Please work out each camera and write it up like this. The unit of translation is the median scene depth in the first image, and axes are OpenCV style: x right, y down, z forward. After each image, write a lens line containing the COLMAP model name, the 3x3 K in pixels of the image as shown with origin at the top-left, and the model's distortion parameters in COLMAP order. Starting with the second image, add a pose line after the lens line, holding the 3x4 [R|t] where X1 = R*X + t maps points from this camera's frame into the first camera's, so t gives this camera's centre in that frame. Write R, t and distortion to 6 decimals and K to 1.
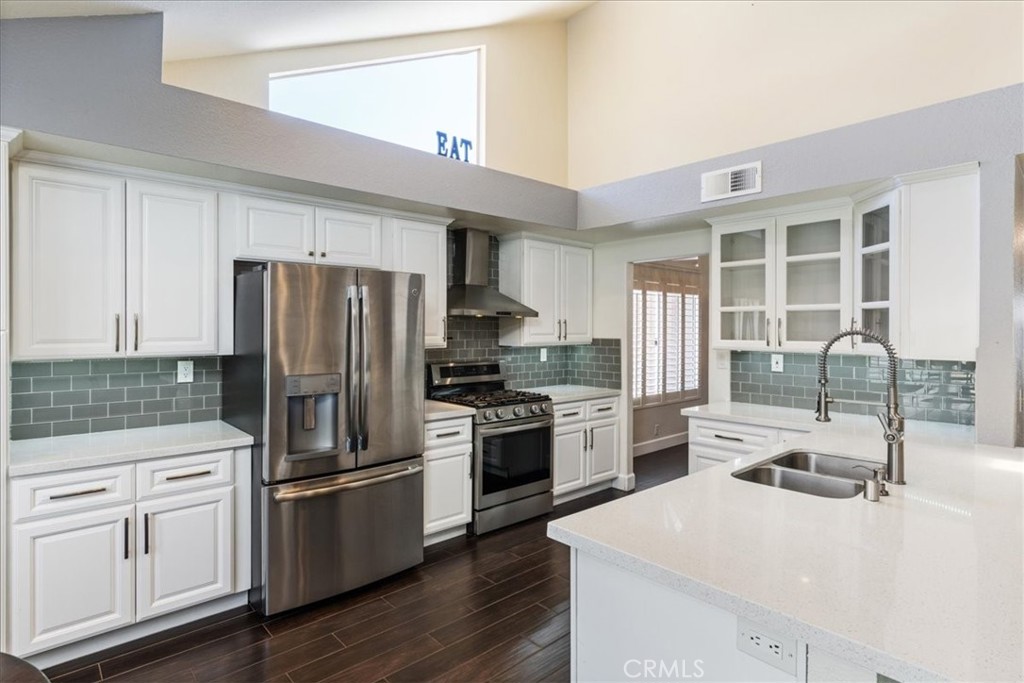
lens RADIAL K [[533.2, 0, 512.5], [0, 533.2, 329.7], [0, 0, 1]] dist [-0.000478, 0.000127]
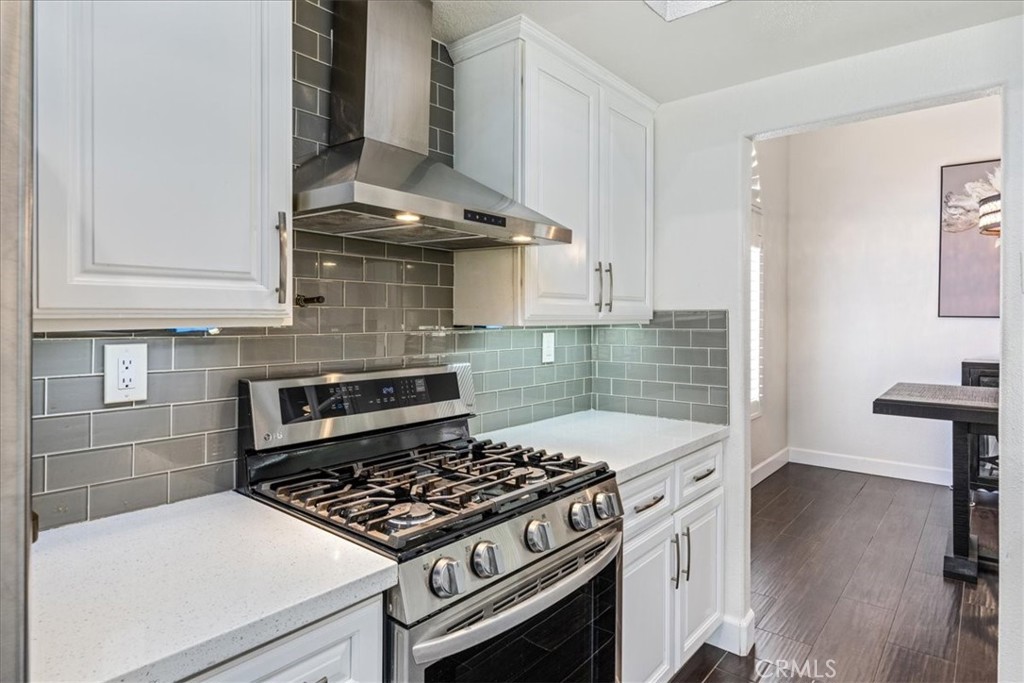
lens RADIAL K [[574.4, 0, 511.3], [0, 574.4, 321.3], [0, 0, 1]] dist [-0.000126, 0.000175]
pose [[0.990257, 0.000038, 0.139253, -0.046756], [-0.000608, 0.999992, 0.004049, 0.028123], [-0.139252, -0.004094, 0.990248, 0.631265]]
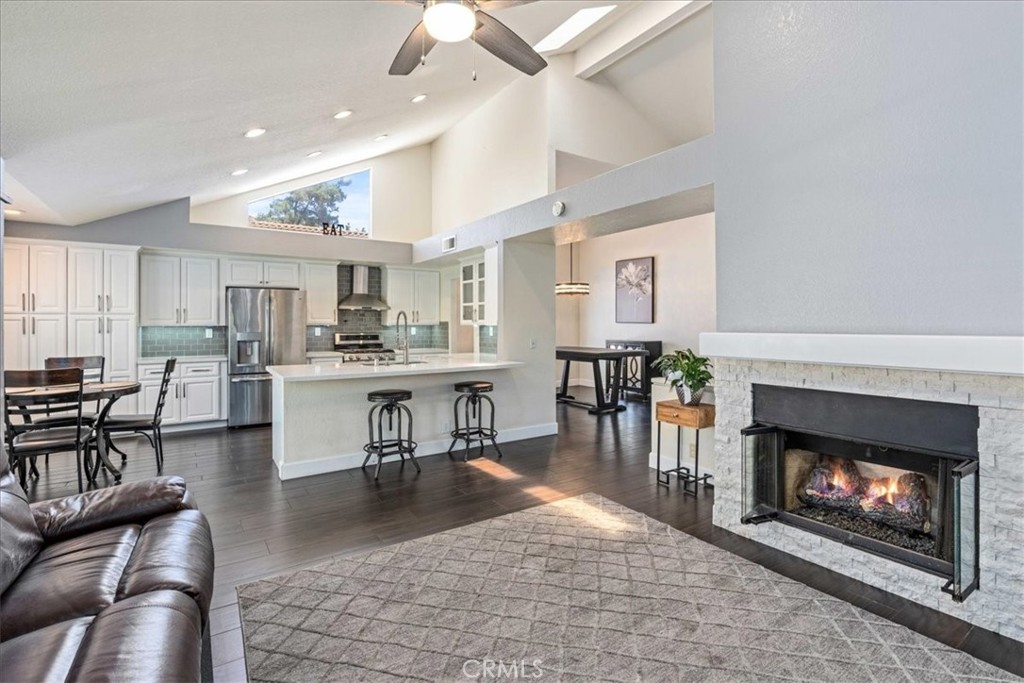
lens RADIAL K [[484.3, 0, 518.1], [0, 484.3, 322.1], [0, 0, 1]] dist [-0.001548, -0.000235]
pose [[0.990387, -0.004175, -0.138259, 0.757696], [0.003541, 0.999982, -0.004830, 0.032297], [0.138277, 0.004294, 0.990384, -0.682135]]
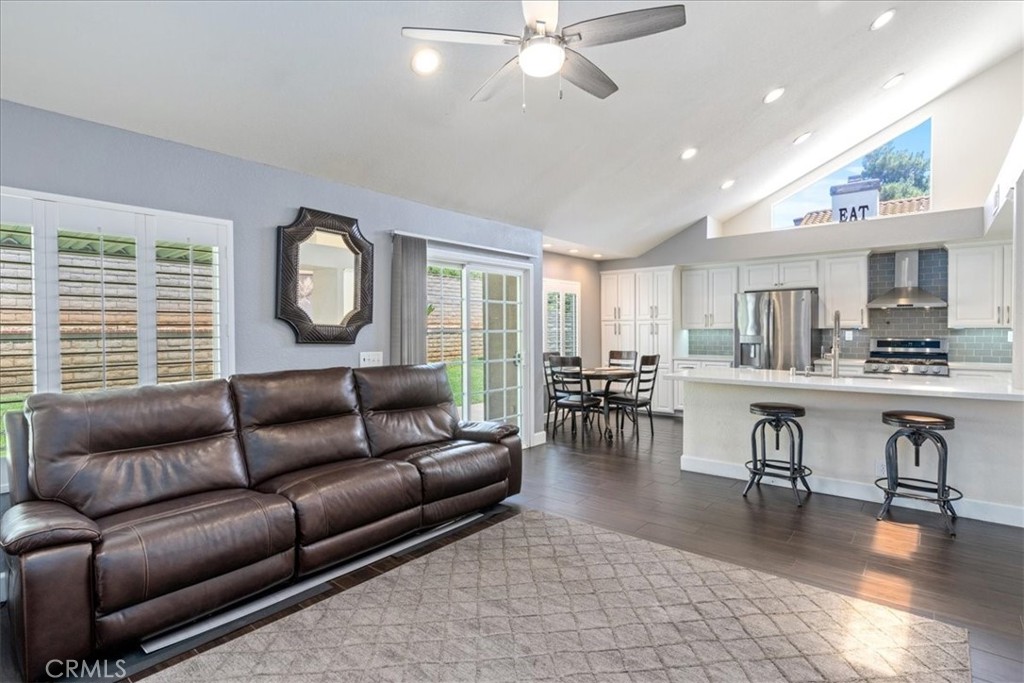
lens RADIAL K [[508.2, 0, 512.0], [0, 508.2, 341.5], [0, 0, 1]] dist [0.001707, 0.000313]
pose [[0.144425, 0.022684, -0.989256, 1.211301], [0.004723, 0.999710, 0.023613, 0.031801], [0.989505, -0.008082, 0.144276, -0.312750]]
